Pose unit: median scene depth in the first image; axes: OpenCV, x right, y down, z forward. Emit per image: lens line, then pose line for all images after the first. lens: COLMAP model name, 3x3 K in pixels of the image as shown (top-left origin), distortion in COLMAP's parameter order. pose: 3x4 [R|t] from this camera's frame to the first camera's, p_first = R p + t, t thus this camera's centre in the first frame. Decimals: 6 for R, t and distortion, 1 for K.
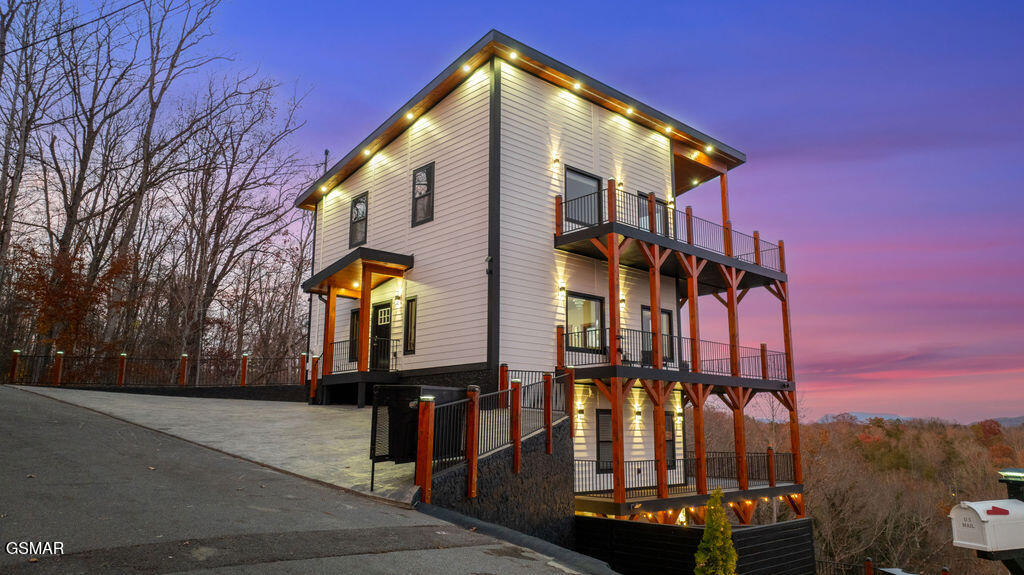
lens RADIAL K [[725.0, 0, 512.0], [0, 725.0, 287.5], [0, 0, 1]] dist [-0.010196, -0.002036]
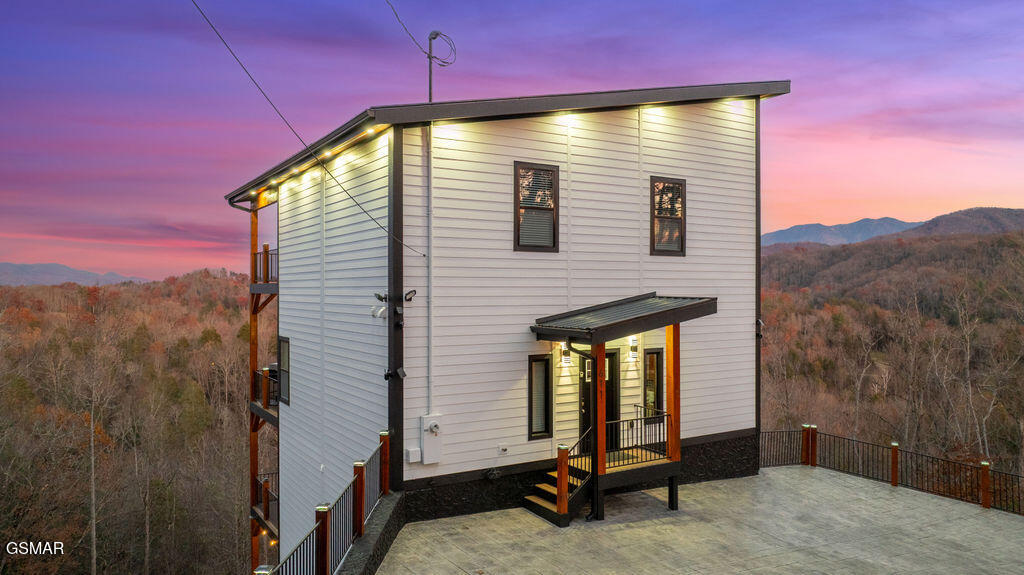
lens RADIAL K [[725.0, 0, 512.0], [0, 725.0, 287.5], [0, 0, 1]] dist [-0.010196, -0.002036]
pose [[0.193109, 0.003667, 0.981170, -0.908420], [-0.189130, 0.981378, 0.033556, -0.047631], [-0.962777, -0.192049, 0.190206, 0.992414]]
